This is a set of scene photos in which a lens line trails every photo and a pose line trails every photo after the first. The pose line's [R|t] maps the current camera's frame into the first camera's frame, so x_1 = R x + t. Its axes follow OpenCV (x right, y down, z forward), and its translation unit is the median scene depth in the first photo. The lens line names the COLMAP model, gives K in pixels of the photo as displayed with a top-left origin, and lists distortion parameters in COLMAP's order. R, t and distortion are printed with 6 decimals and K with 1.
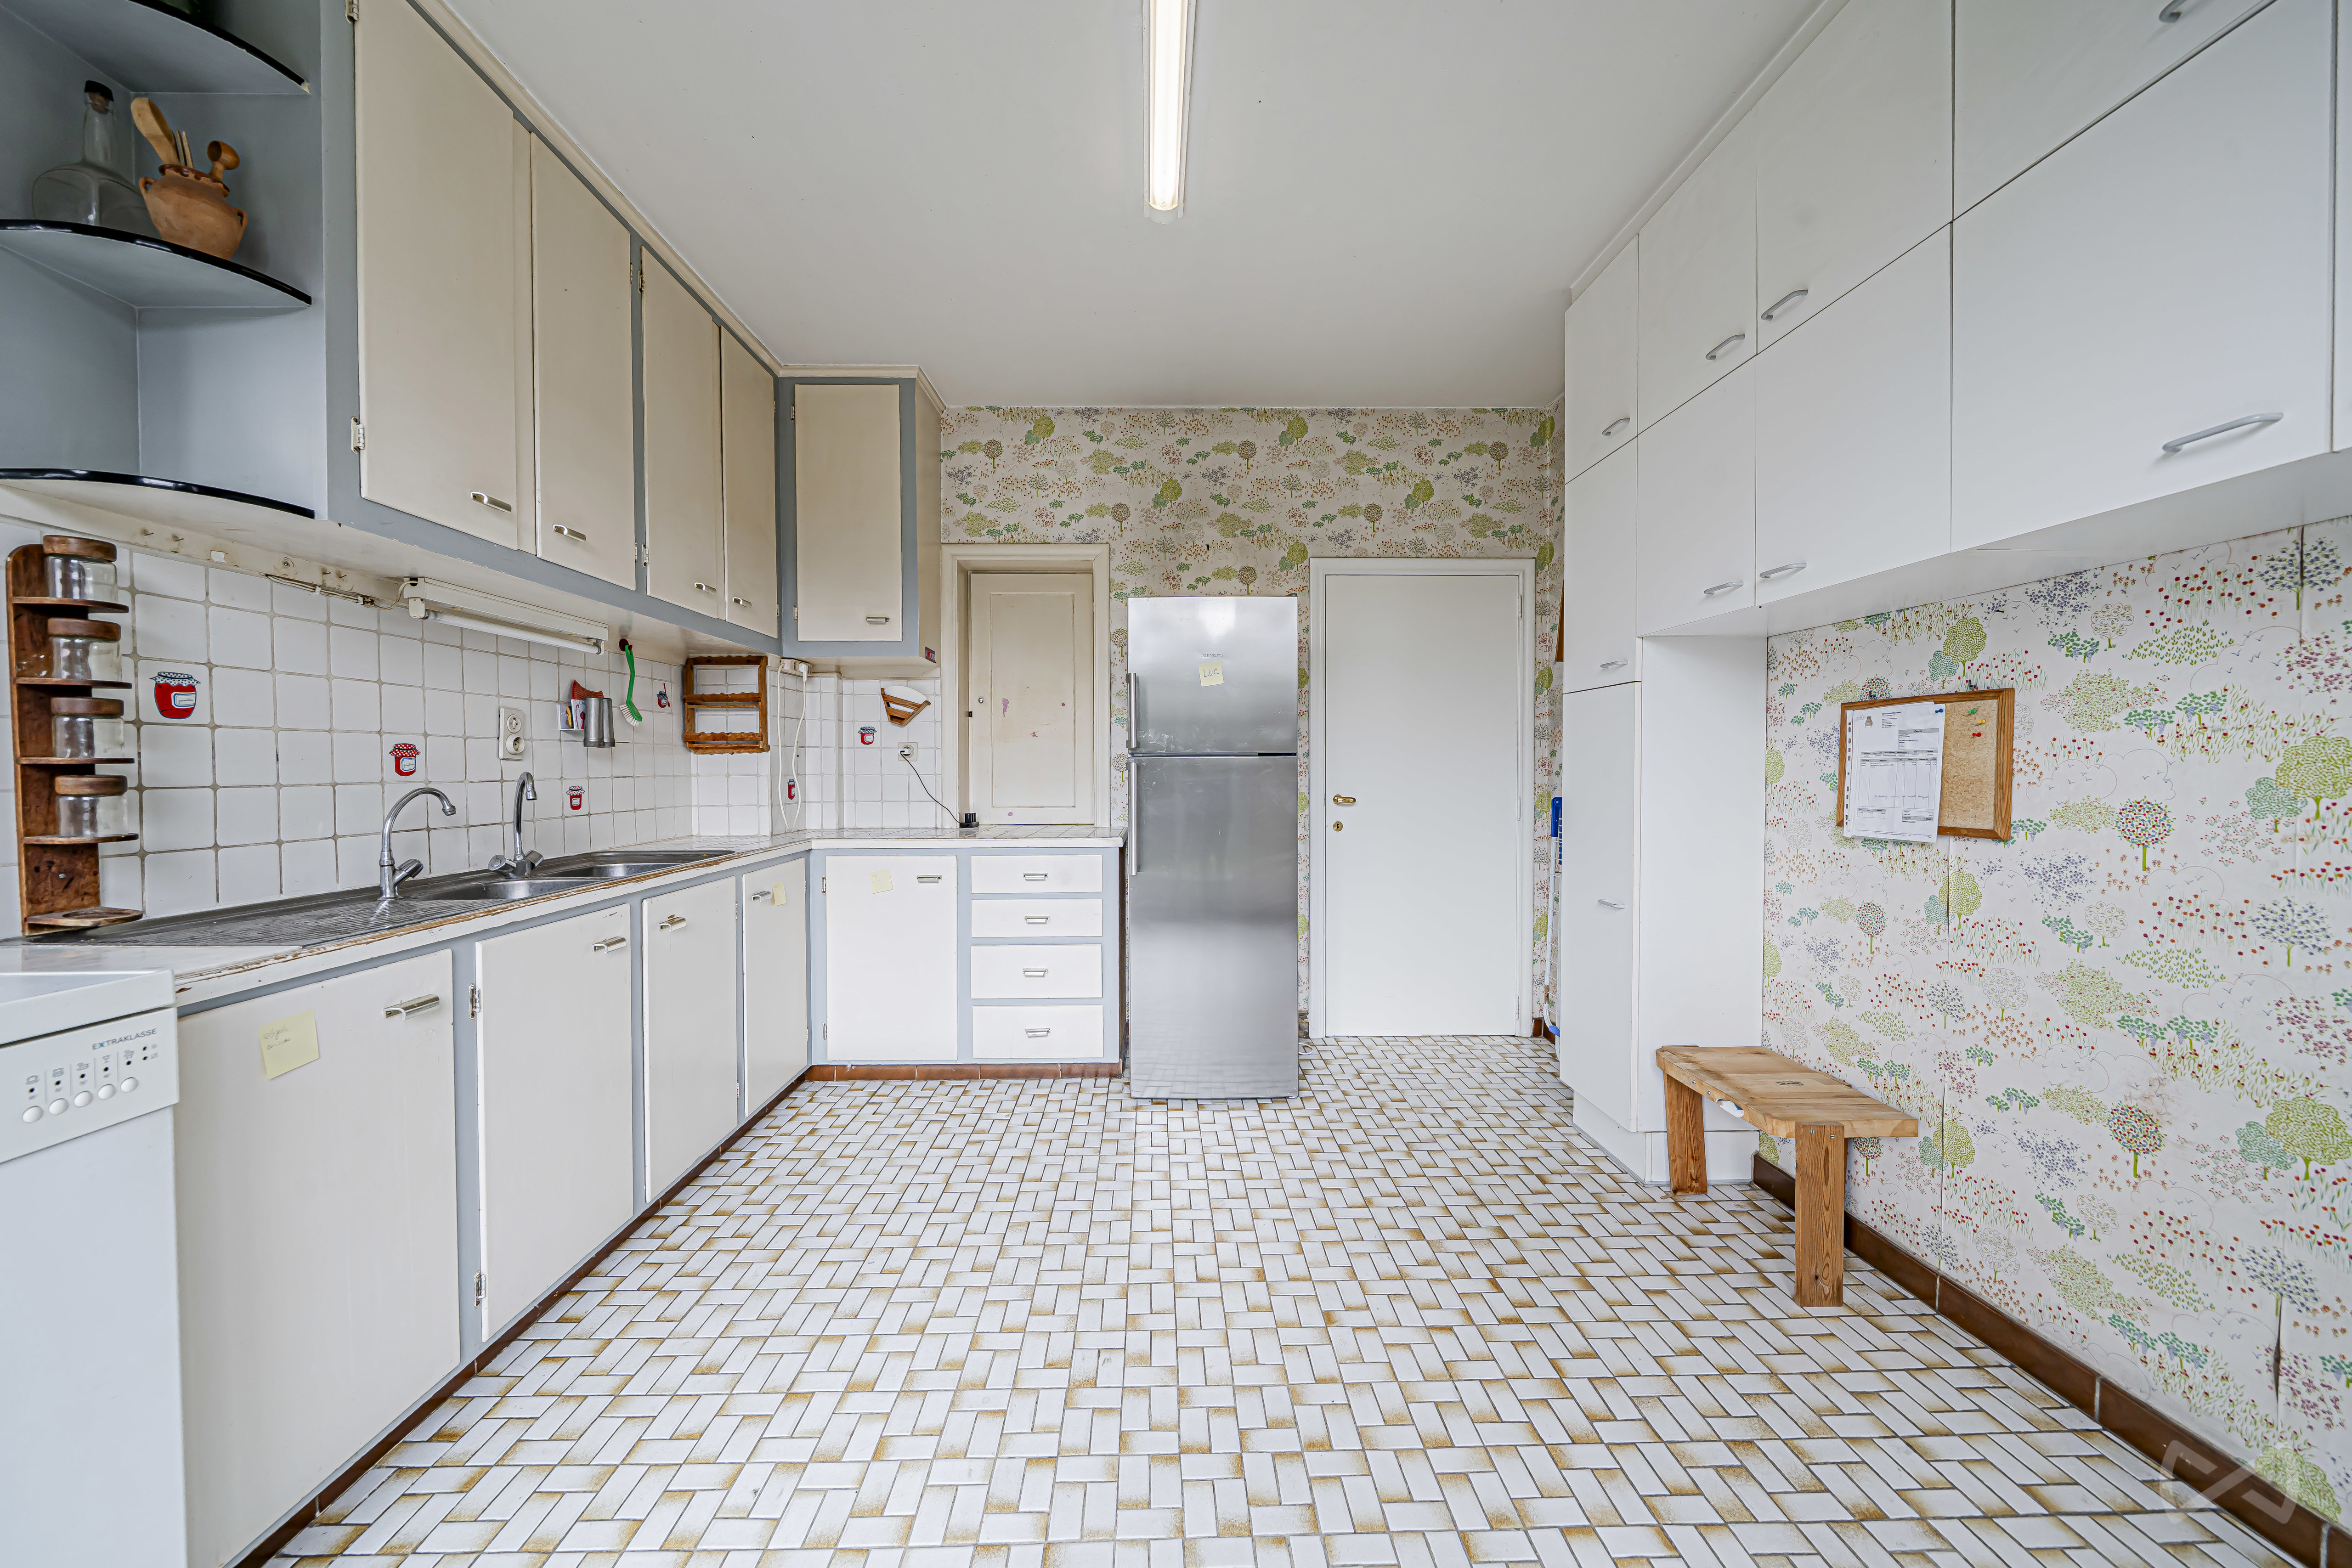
lens RADIAL K [[823.7, 0, 1168.3], [0, 823.7, 783.6], [0, 0, 1]] dist [-0.000670, -0.000082]
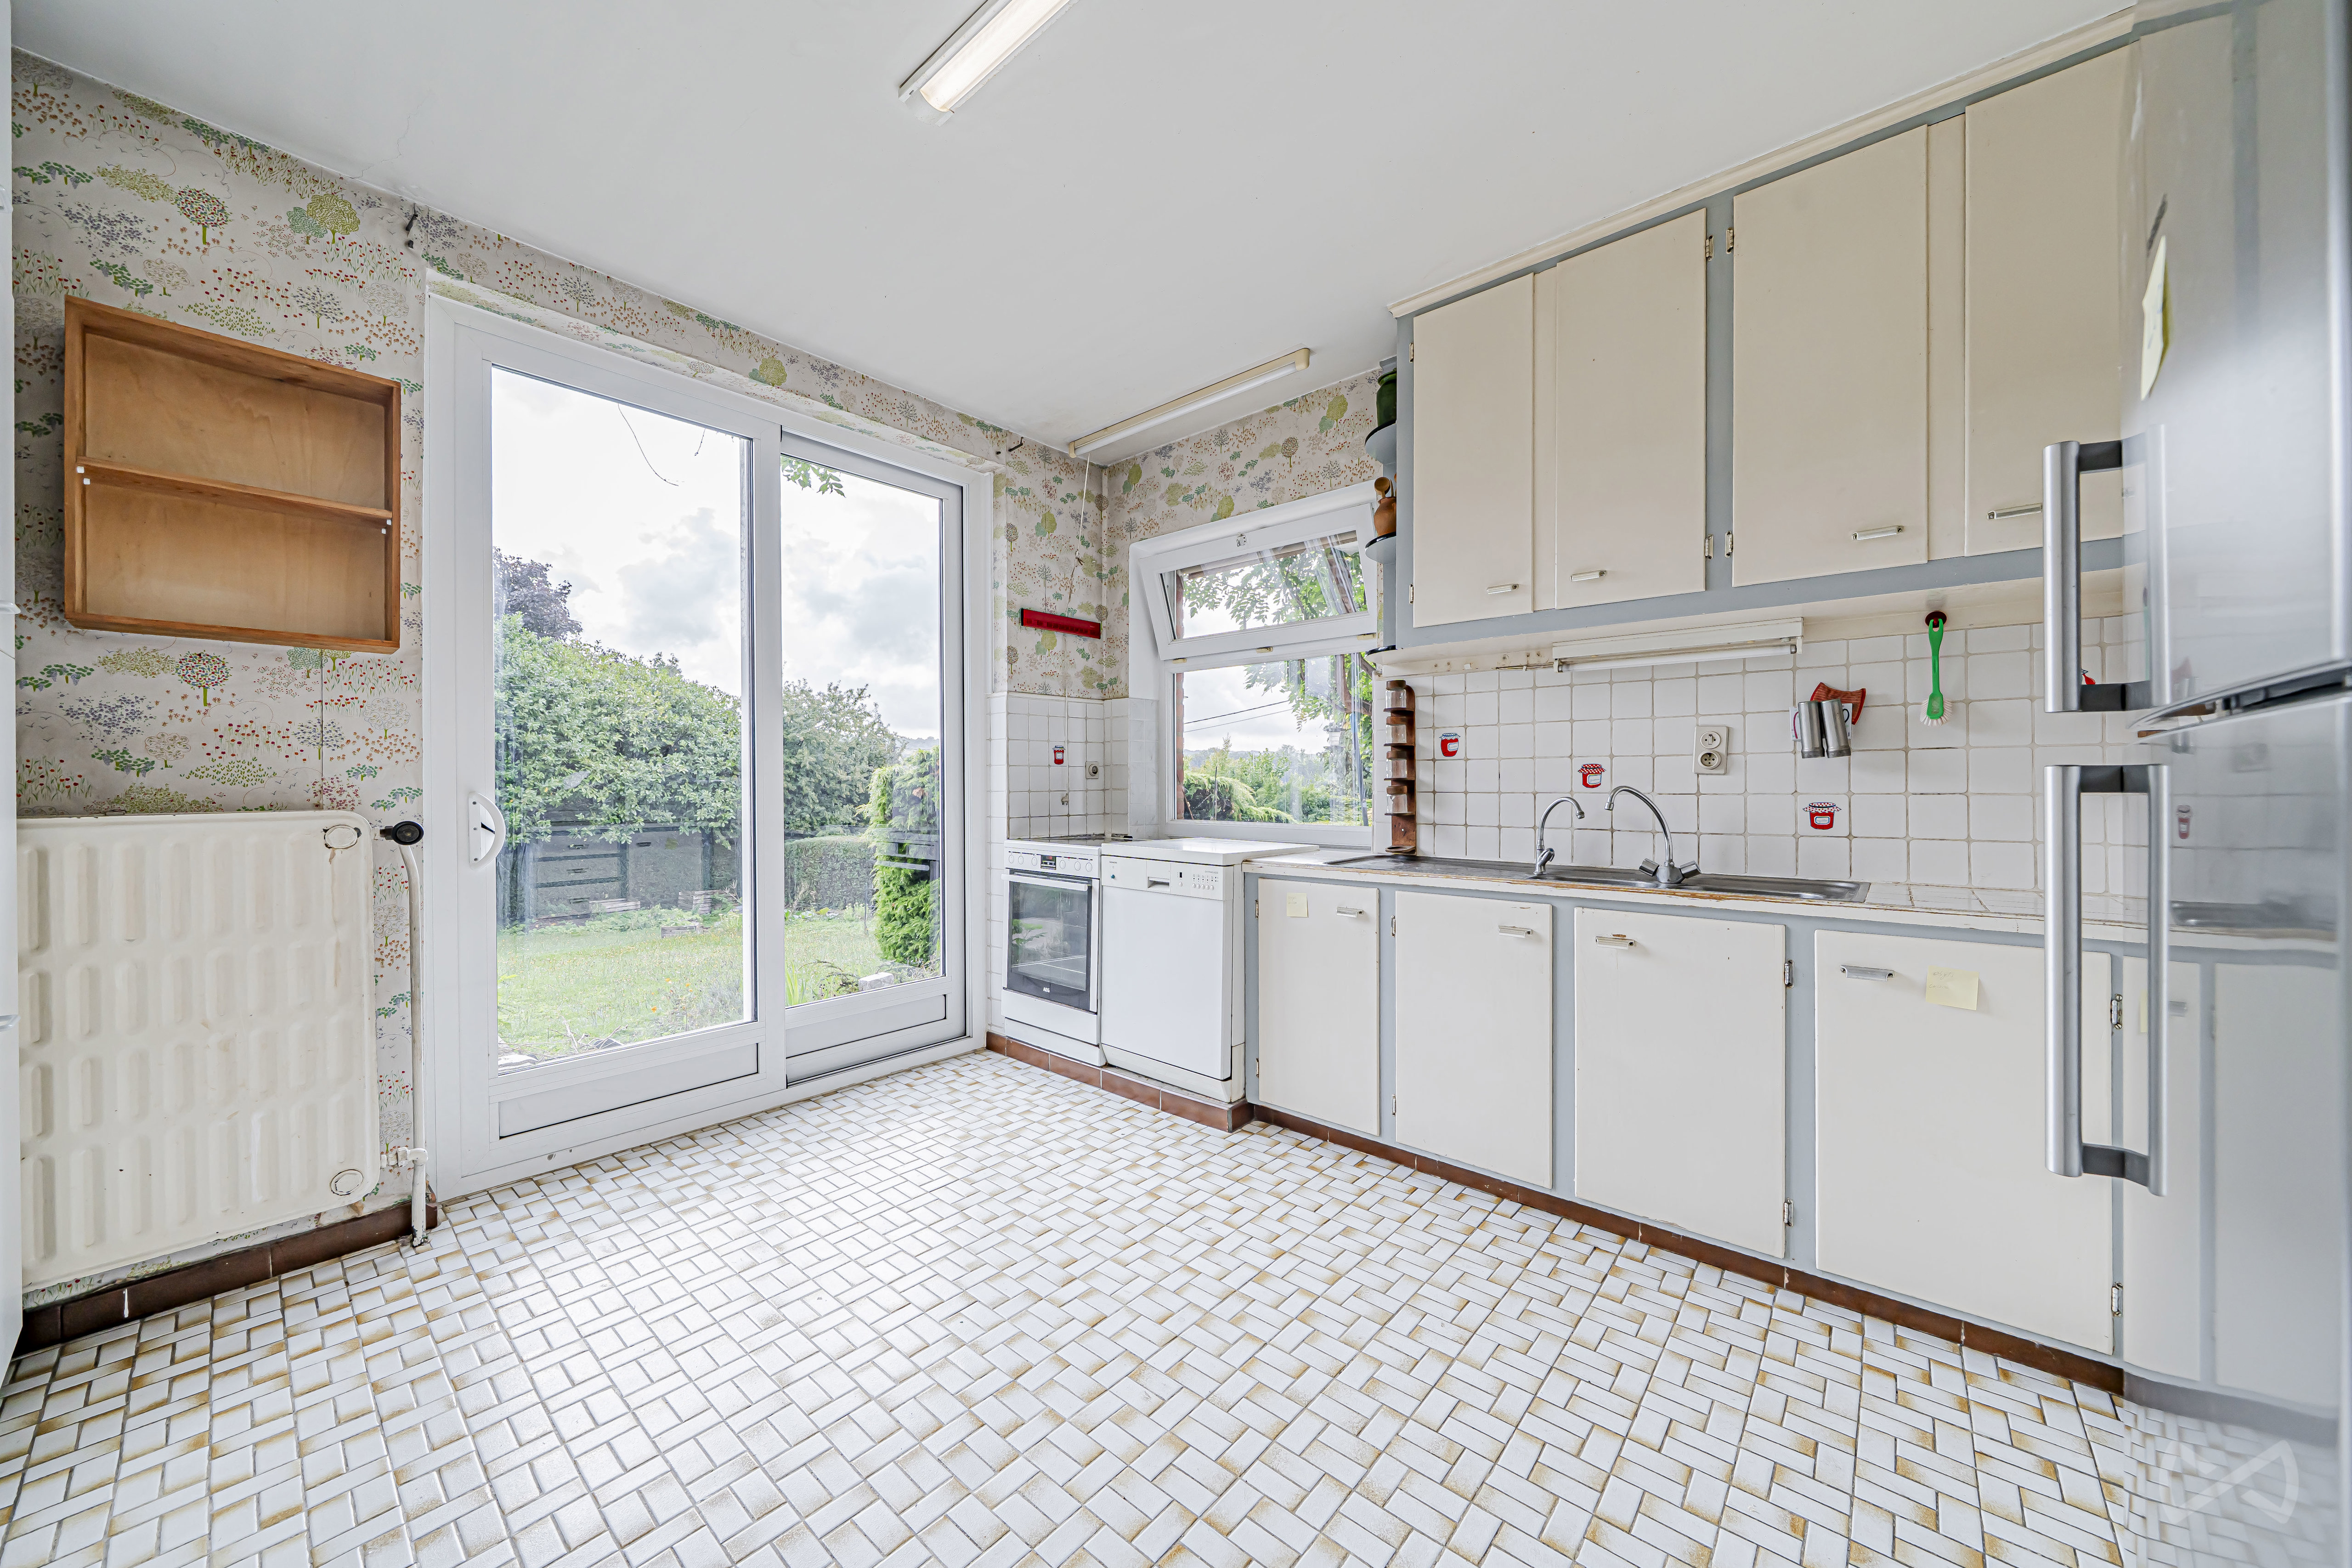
lens RADIAL K [[823.8, 0, 1168.3], [0, 823.8, 783.6], [0, 0, 1]] dist [-0.000670, -0.000082]
pose [[-0.667977, 0.000524, -0.744182, 0.526611], [-0.013774, 0.999820, 0.013067, -0.024100], [0.744054, 0.018978, -0.667850, 1.389593]]
